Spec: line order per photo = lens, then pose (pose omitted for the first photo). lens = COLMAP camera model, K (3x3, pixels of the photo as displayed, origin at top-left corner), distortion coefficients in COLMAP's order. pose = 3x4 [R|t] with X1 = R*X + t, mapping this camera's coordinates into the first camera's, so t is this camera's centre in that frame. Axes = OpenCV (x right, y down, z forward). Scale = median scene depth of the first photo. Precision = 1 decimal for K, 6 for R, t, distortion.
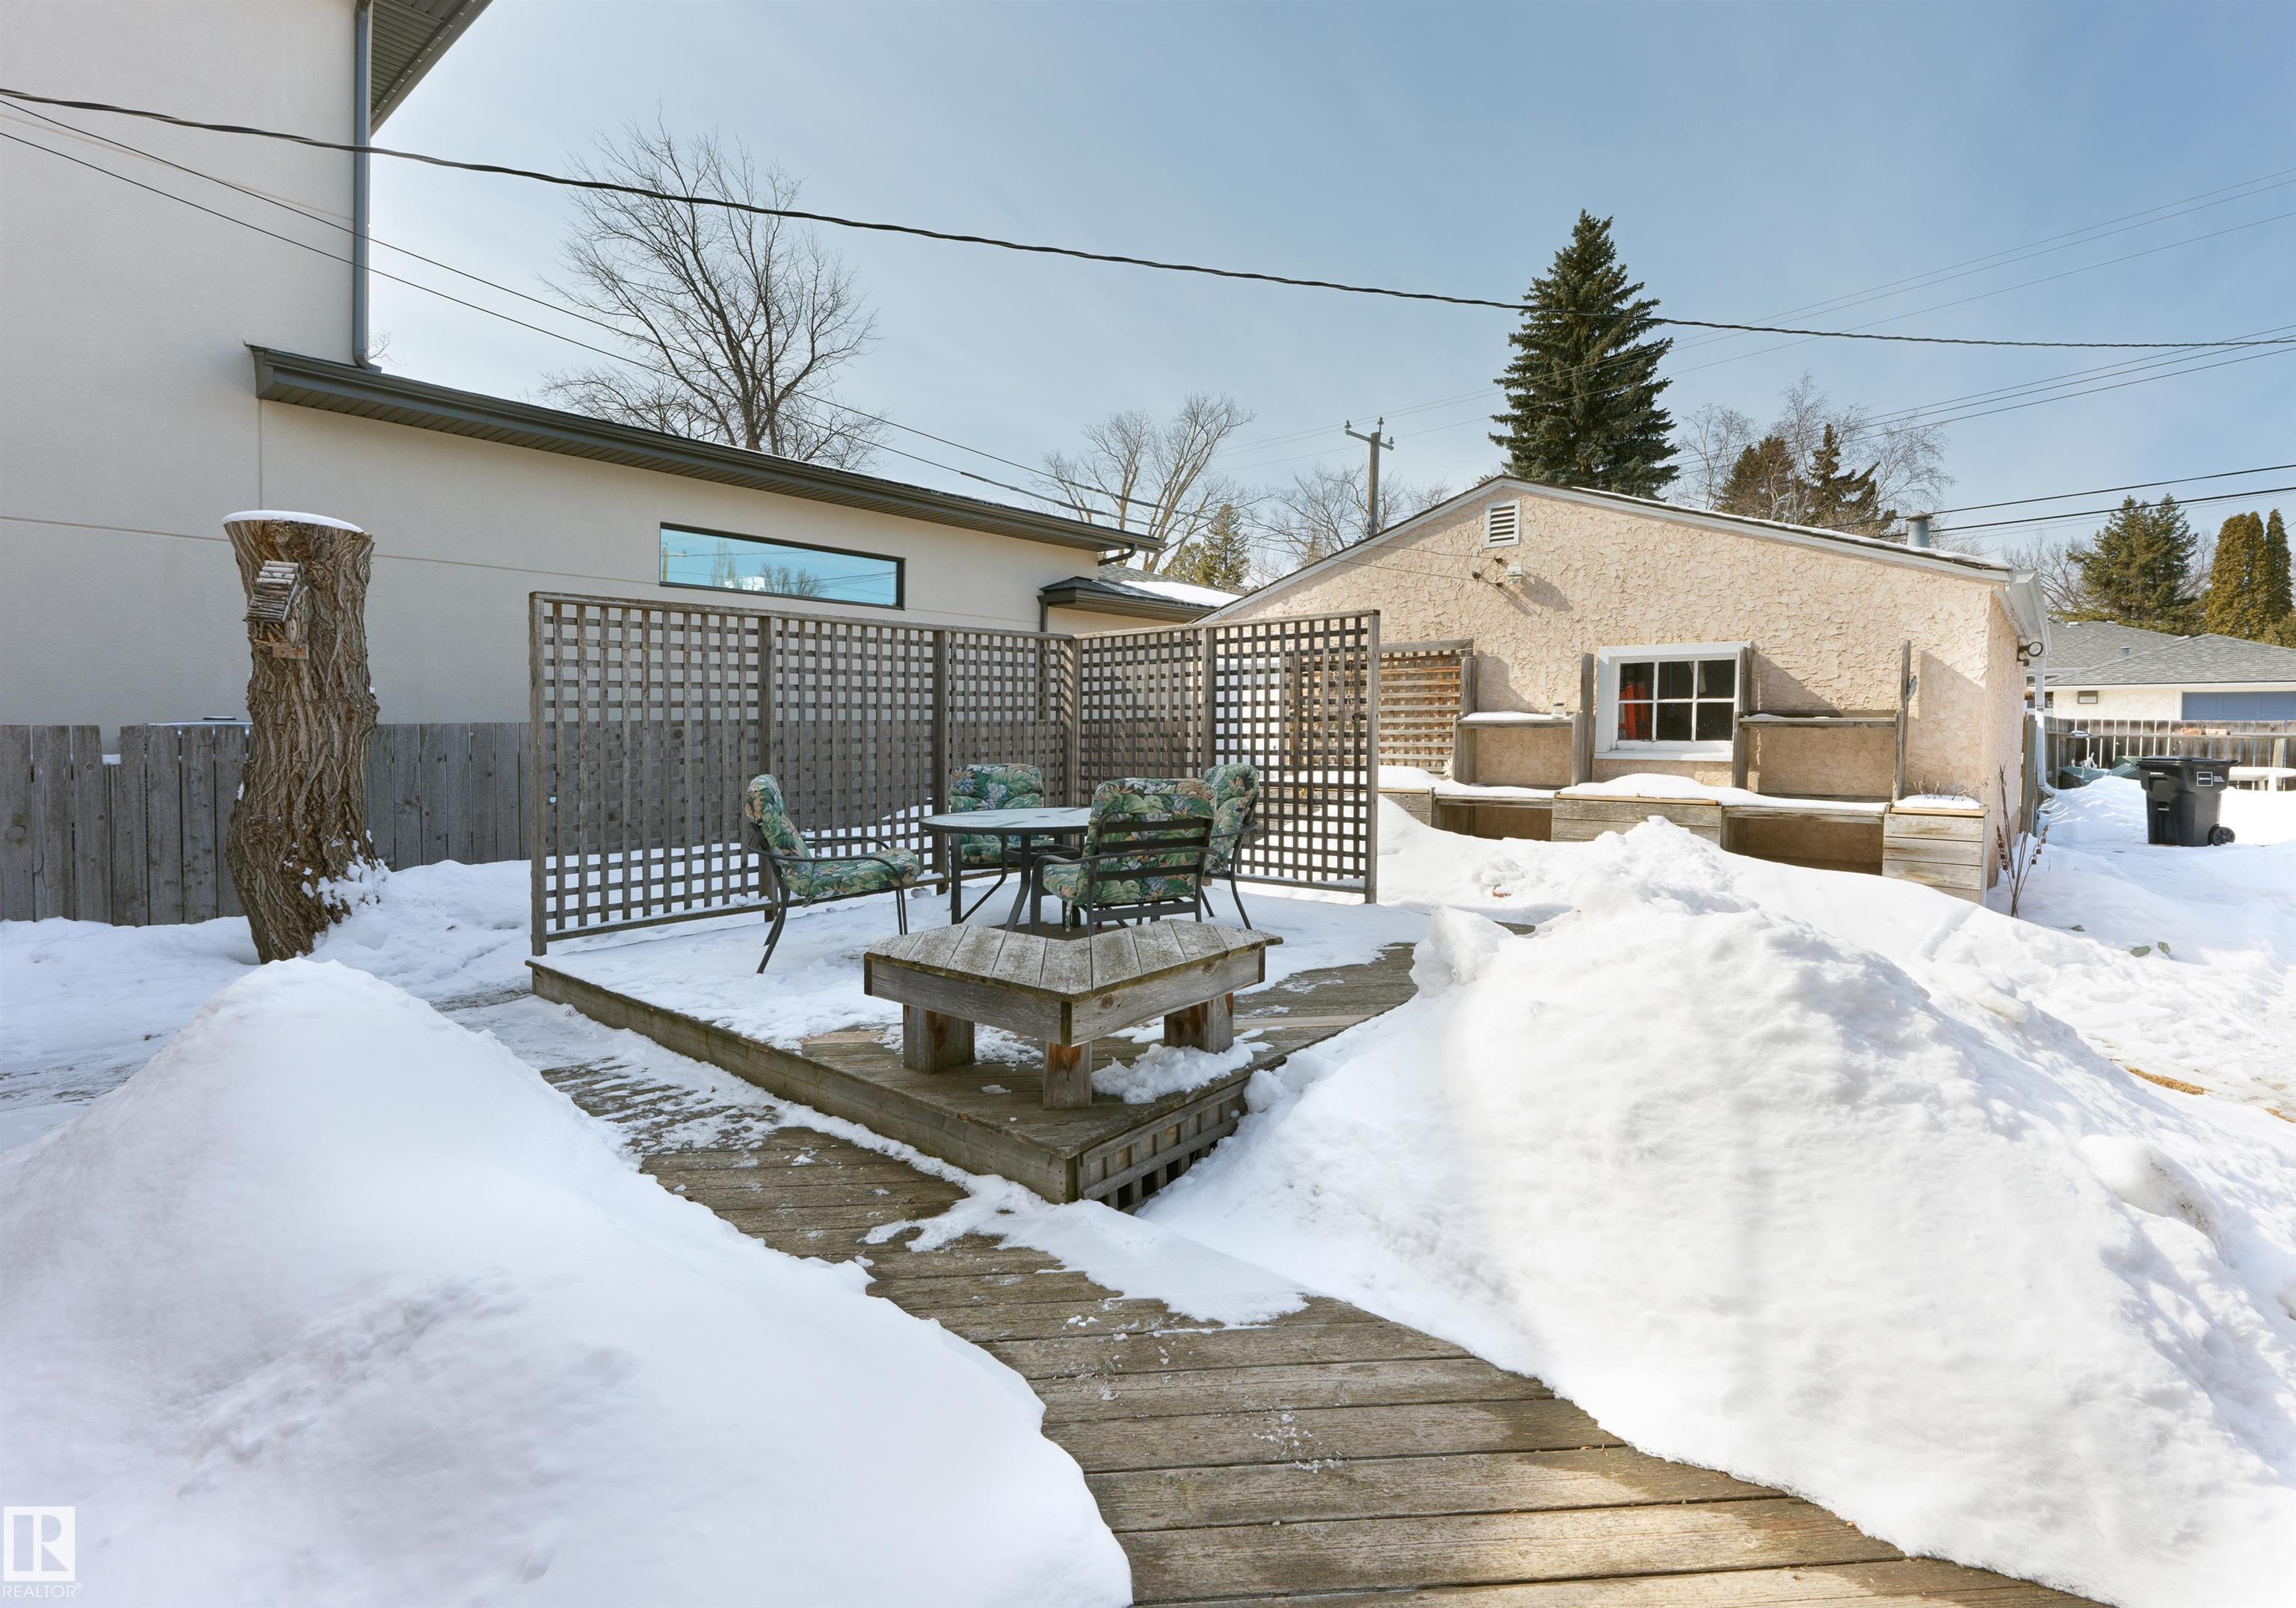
lens RADIAL K [[1103.1, 0, 1161.5], [0, 1103.1, 811.1], [0, 0, 1]] dist [0.002557, -0.000261]
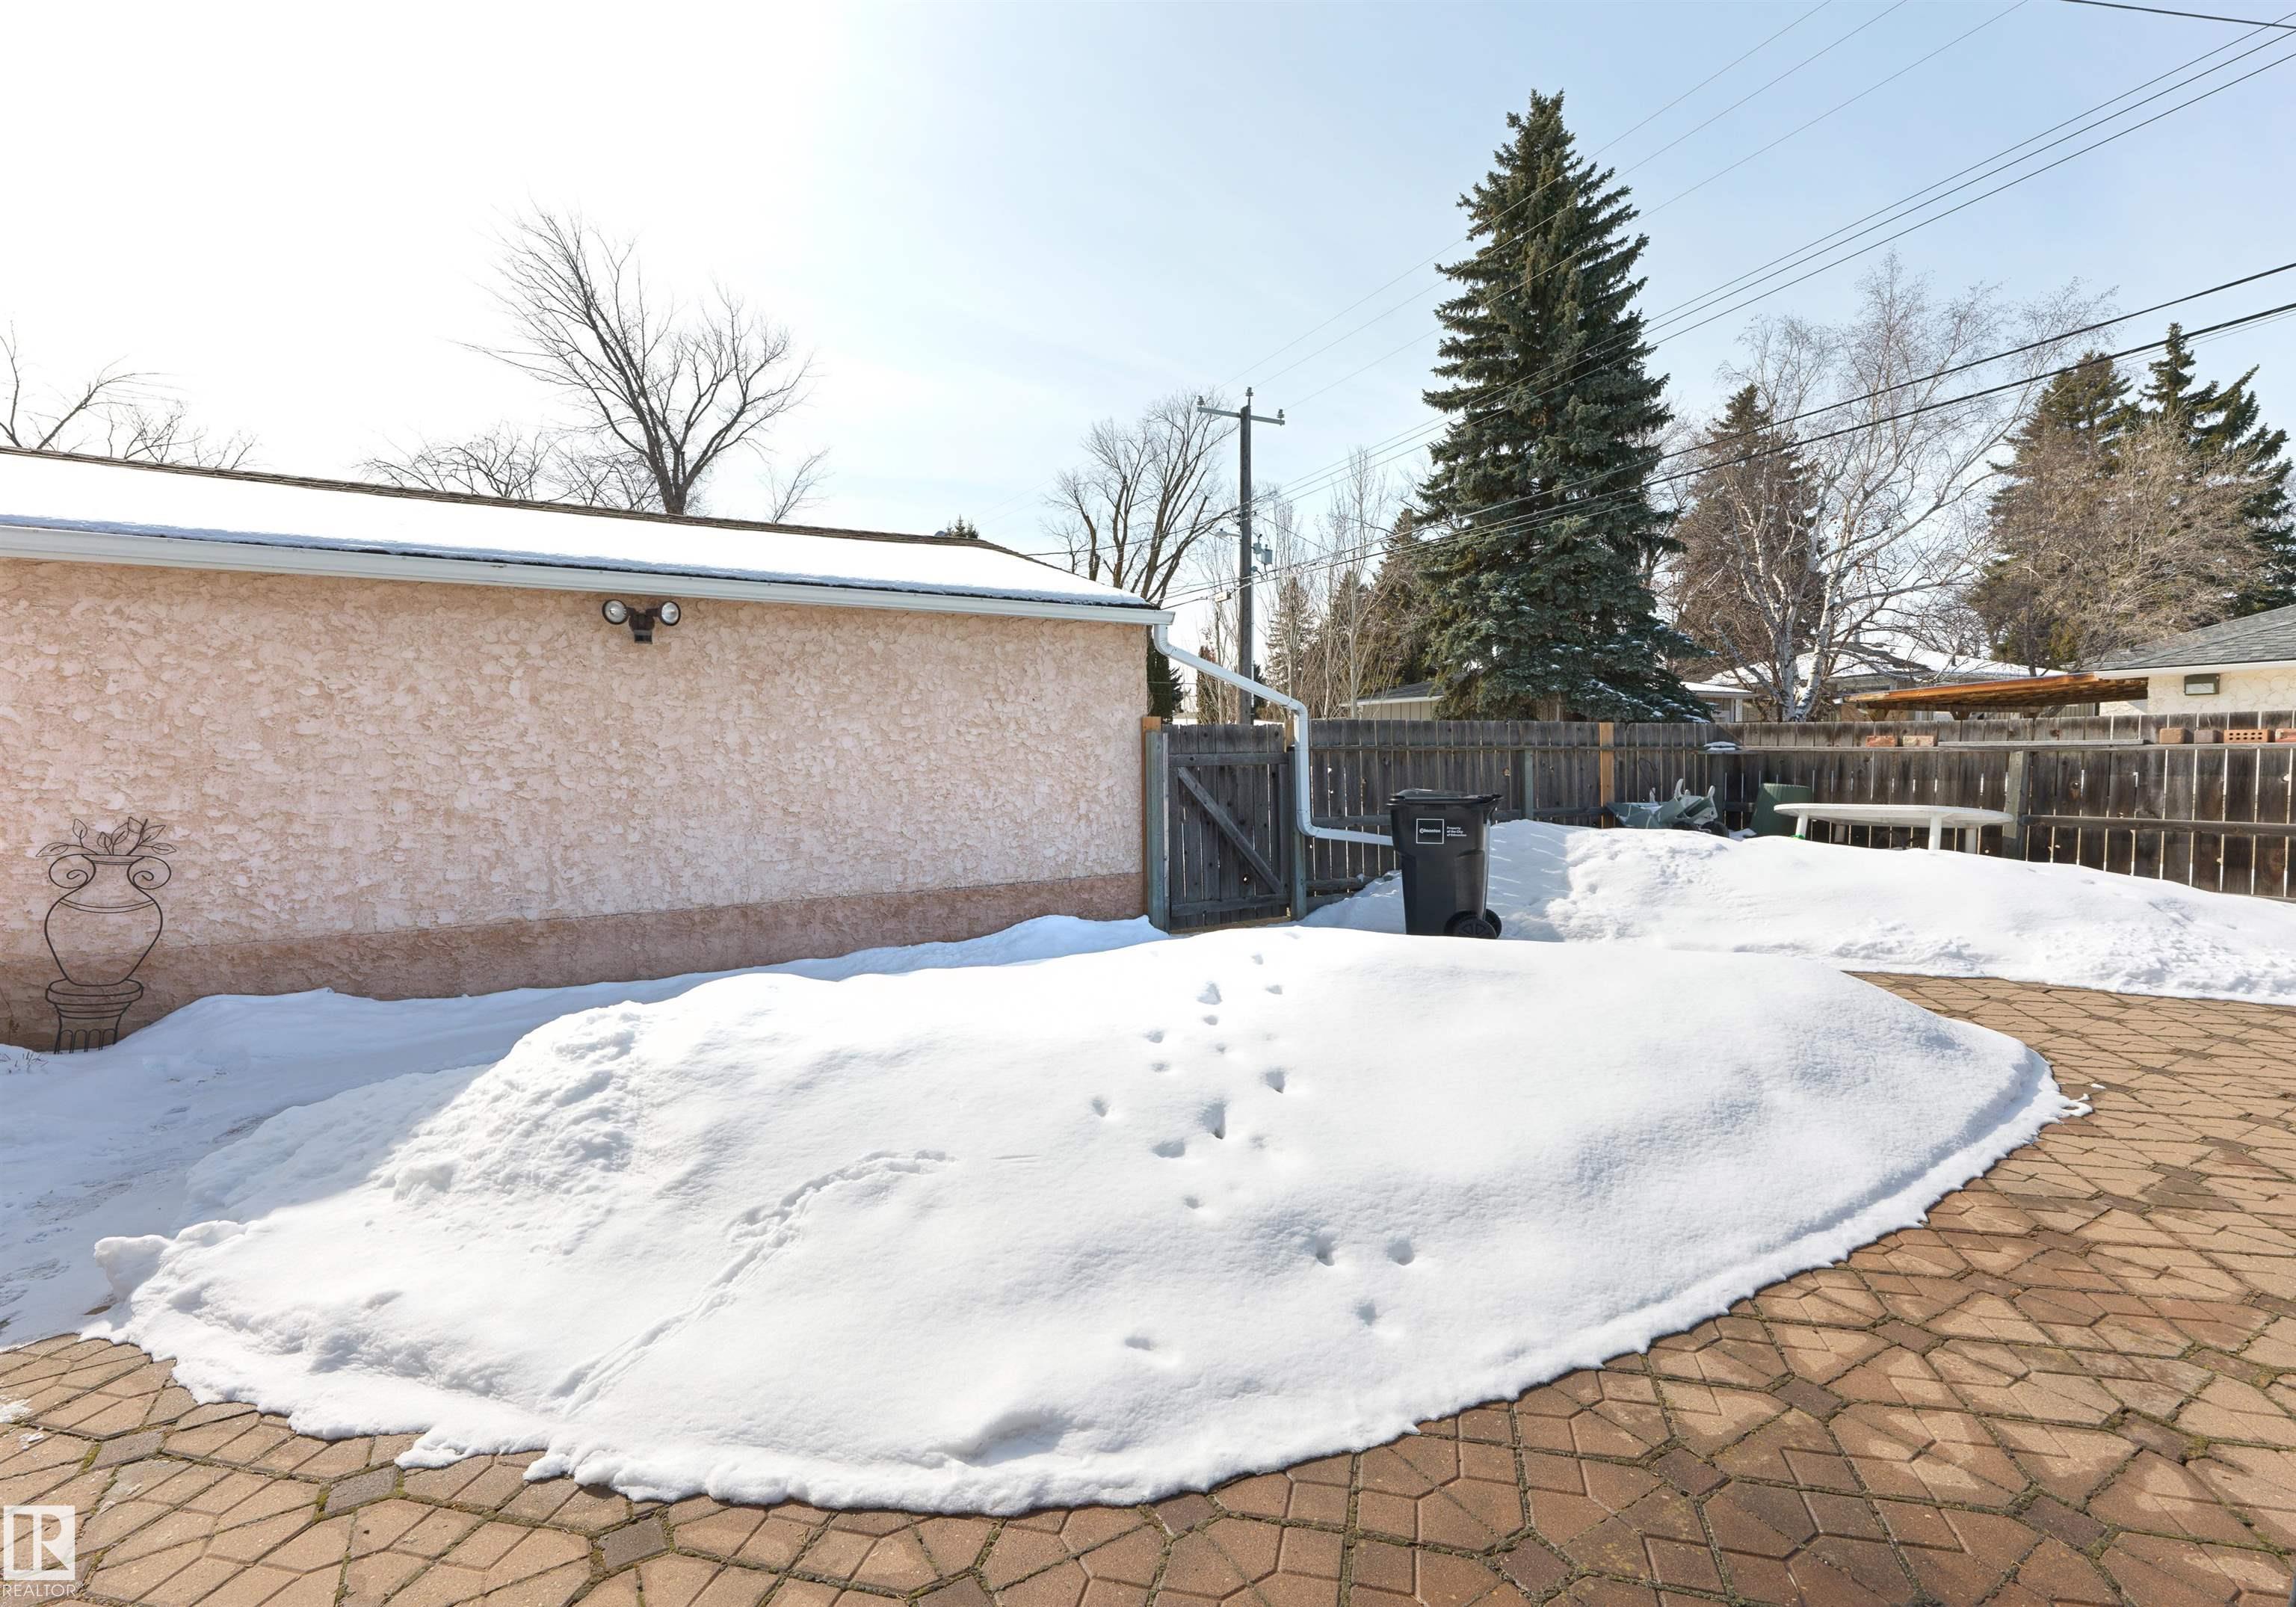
lens RADIAL K [[1103.0, 0, 1120.8], [0, 1103.0, 830.1], [0, 0, 1]] dist [0.002557, -0.000261]
pose [[0.946877, 0.007857, -0.321500, 0.454520], [-0.009421, 0.999950, -0.003307, -0.012215], [0.321458, 0.006160, 0.946904, 0.200568]]
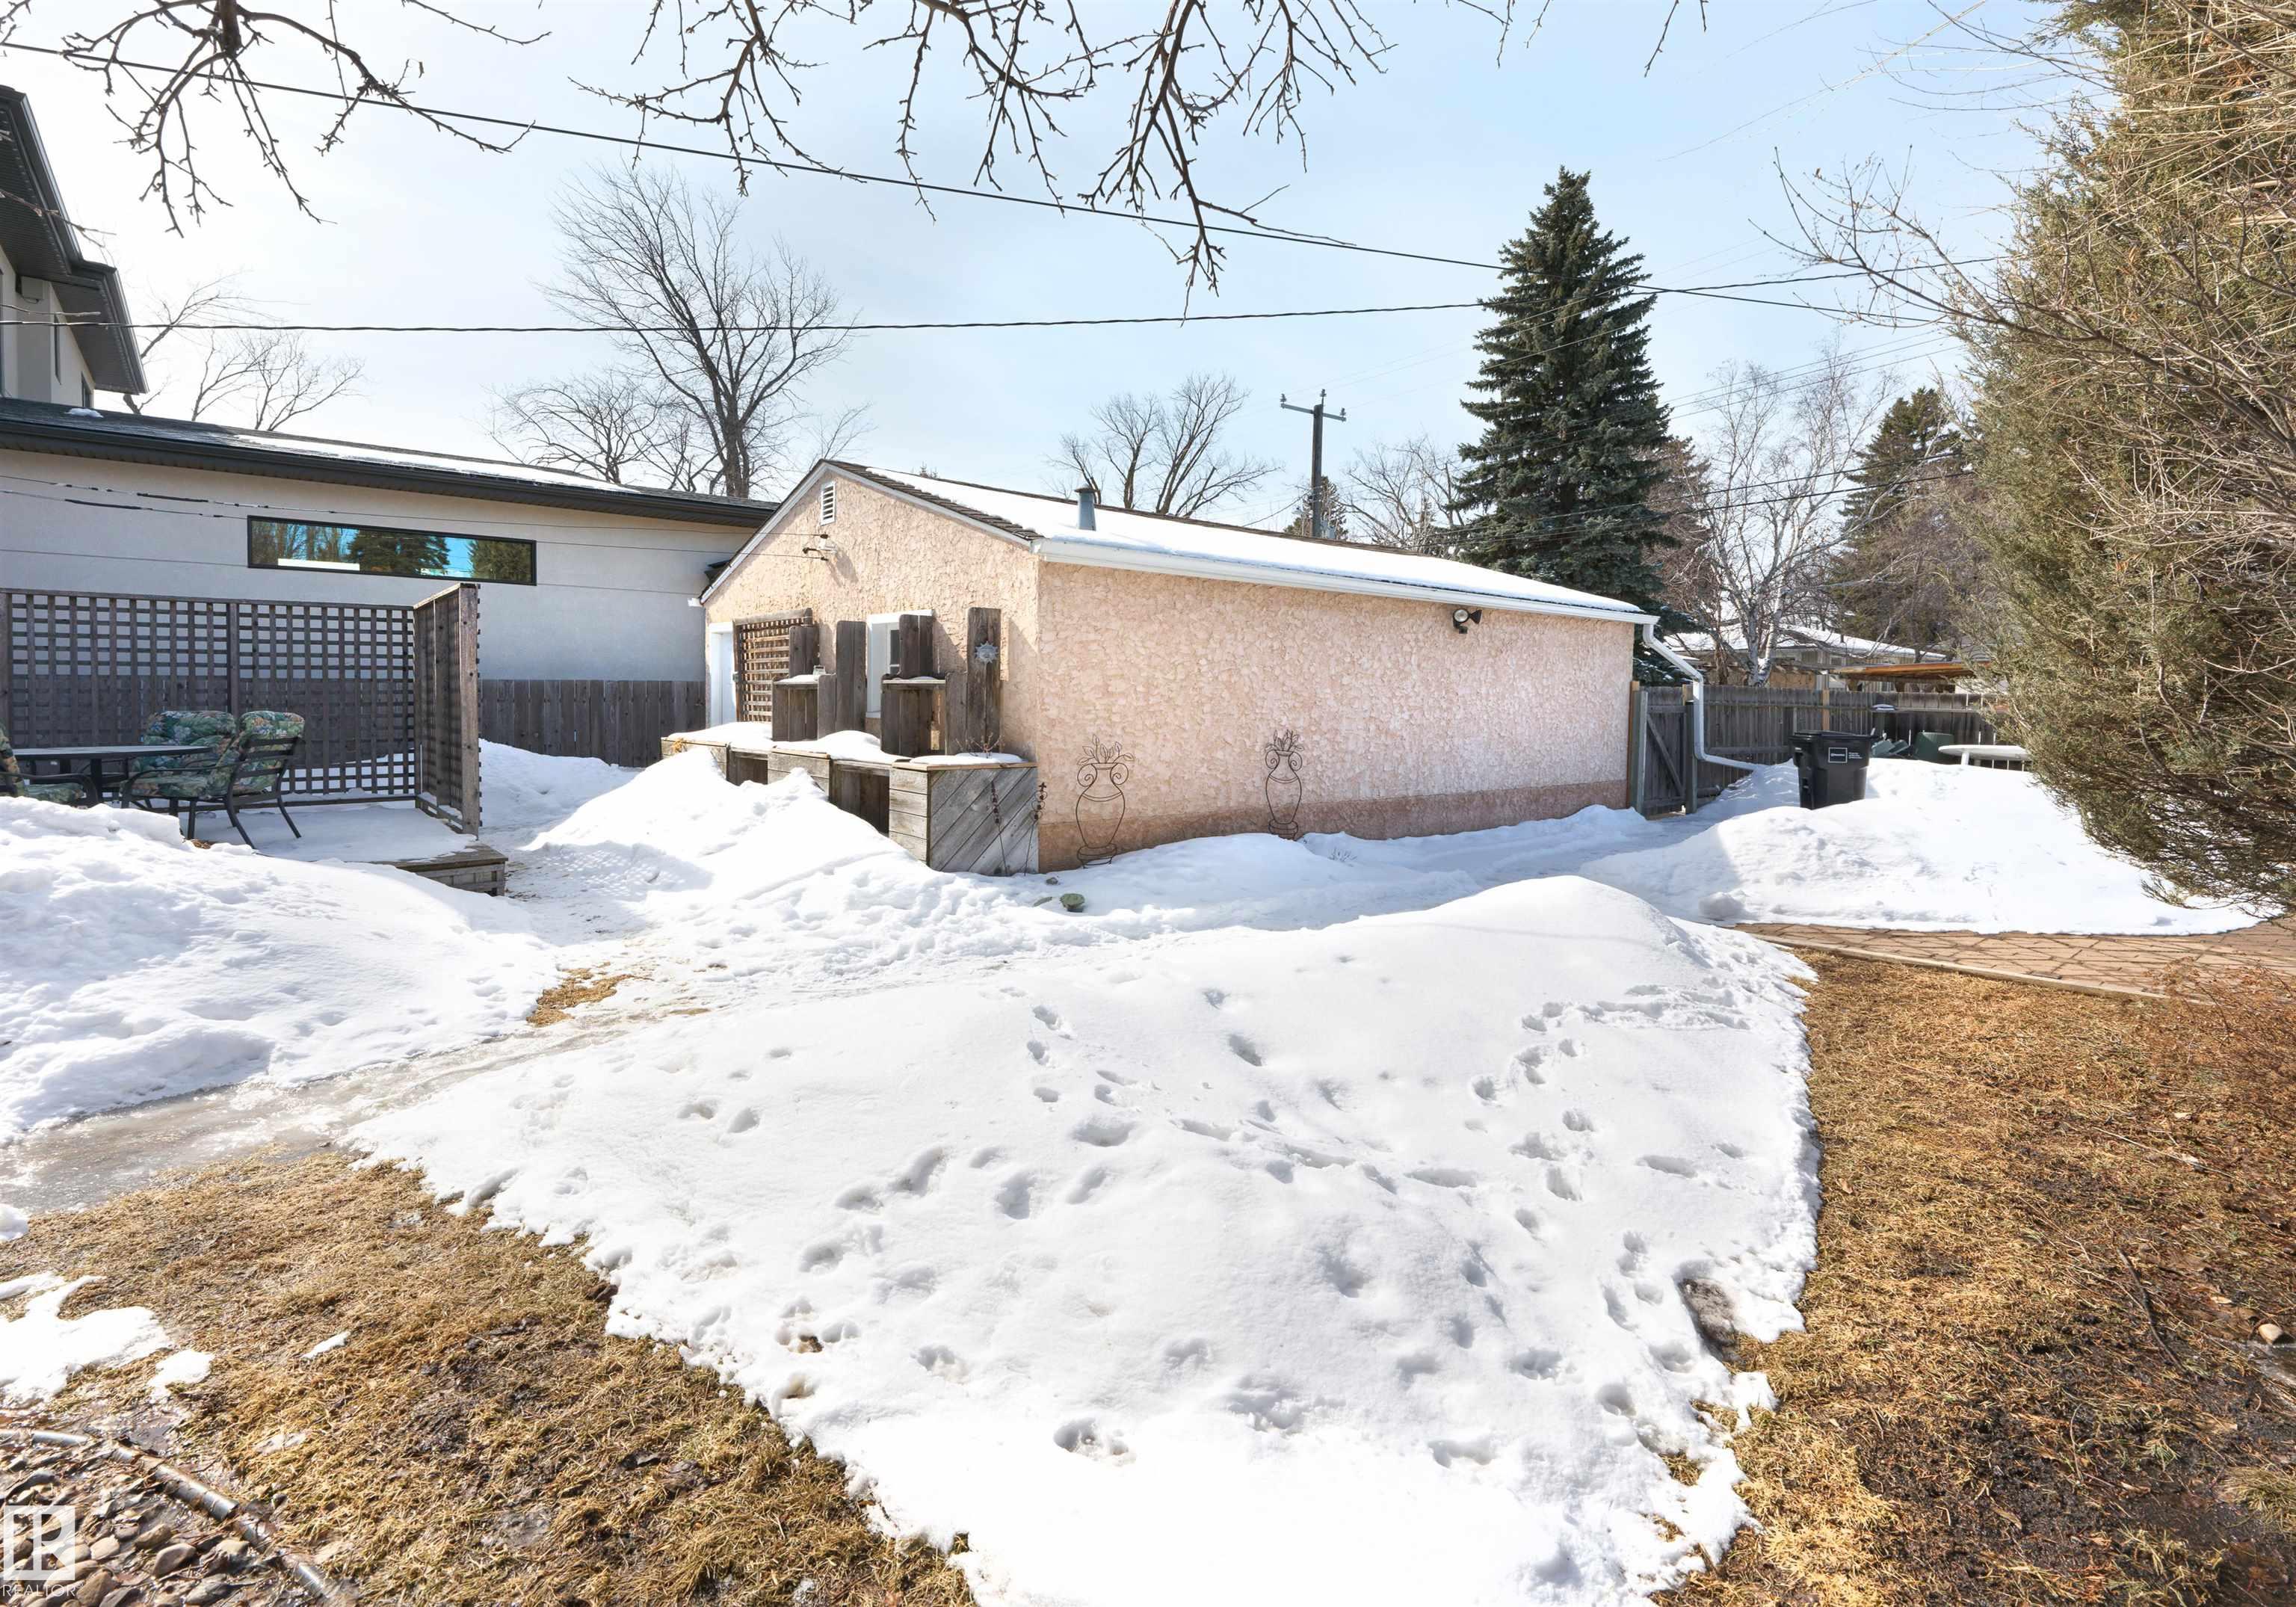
lens RADIAL K [[1103.0, 0, 1136.8], [0, 1103.0, 746.7], [0, 0, 1]] dist [0.002557, -0.000261]
pose [[0.982172, 0.017025, -0.187211, 0.258854], [-0.023222, 0.999251, -0.030955, 0.002514], [0.186544, 0.034750, 0.981832, -0.002851]]
